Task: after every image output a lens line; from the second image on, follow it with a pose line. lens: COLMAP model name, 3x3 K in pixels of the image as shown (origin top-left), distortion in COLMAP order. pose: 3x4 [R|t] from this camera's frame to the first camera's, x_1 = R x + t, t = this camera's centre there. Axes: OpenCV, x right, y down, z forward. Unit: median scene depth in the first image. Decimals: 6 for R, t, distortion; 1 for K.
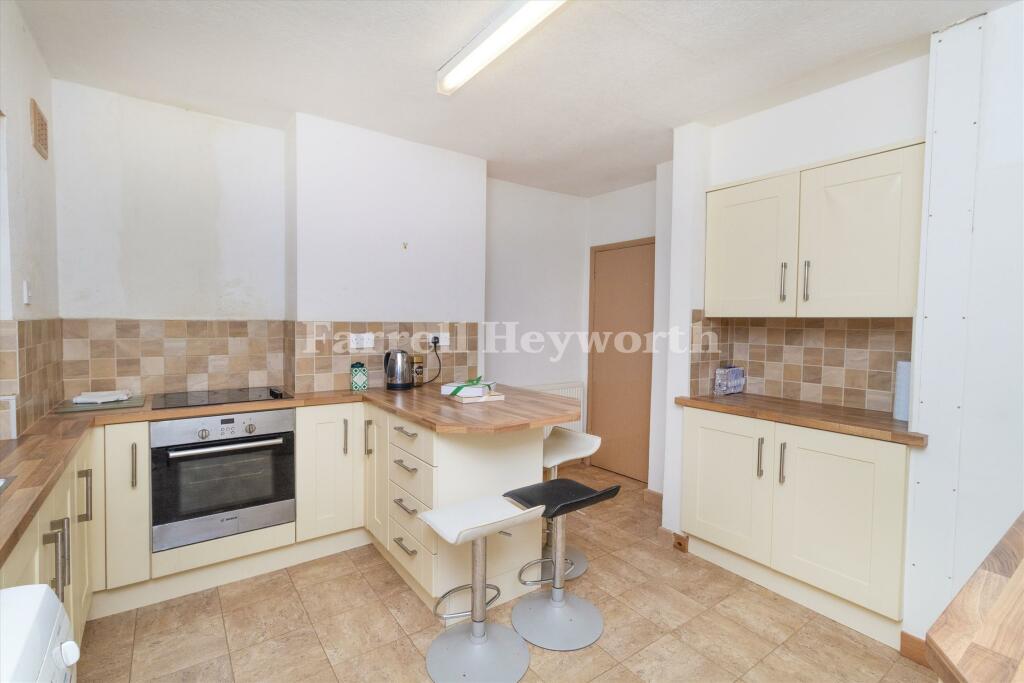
lens RADIAL K [[477.2, 0, 508.4], [0, 477.2, 336.9], [0, 0, 1]] dist [-0.000228, 0.000233]
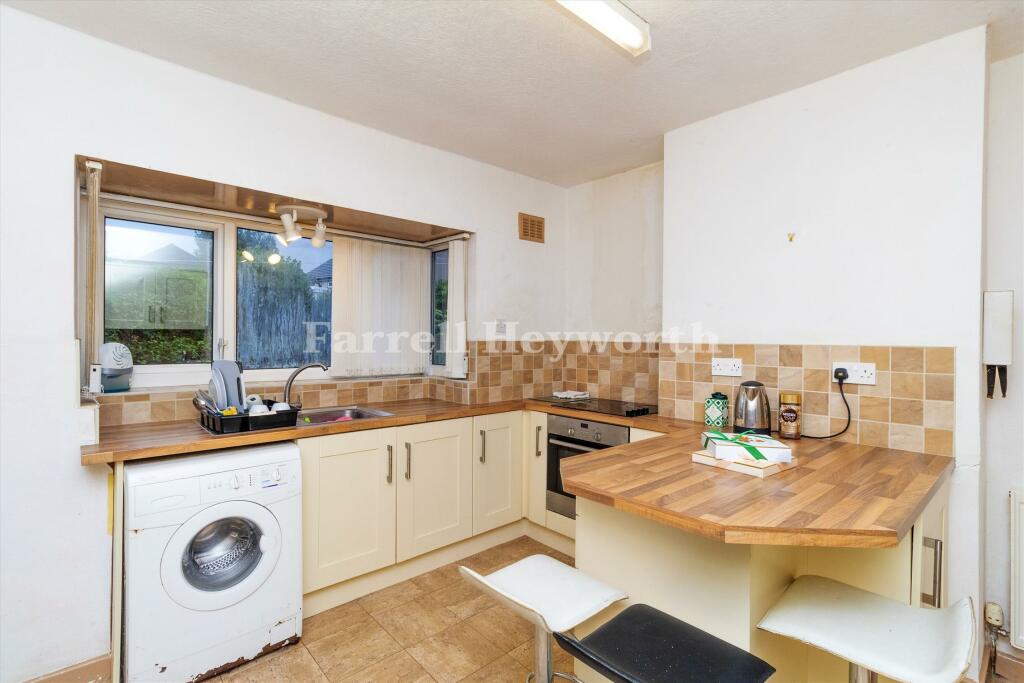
lens RADIAL K [[477.2, 0, 516.6], [0, 477.2, 339.6], [0, 0, 1]] dist [-0.000228, 0.000233]
pose [[0.109466, -0.007242, -0.993964, 0.516276], [-0.040403, 0.999115, -0.011729, -0.016066], [0.993169, 0.041443, 0.109077, 0.608428]]
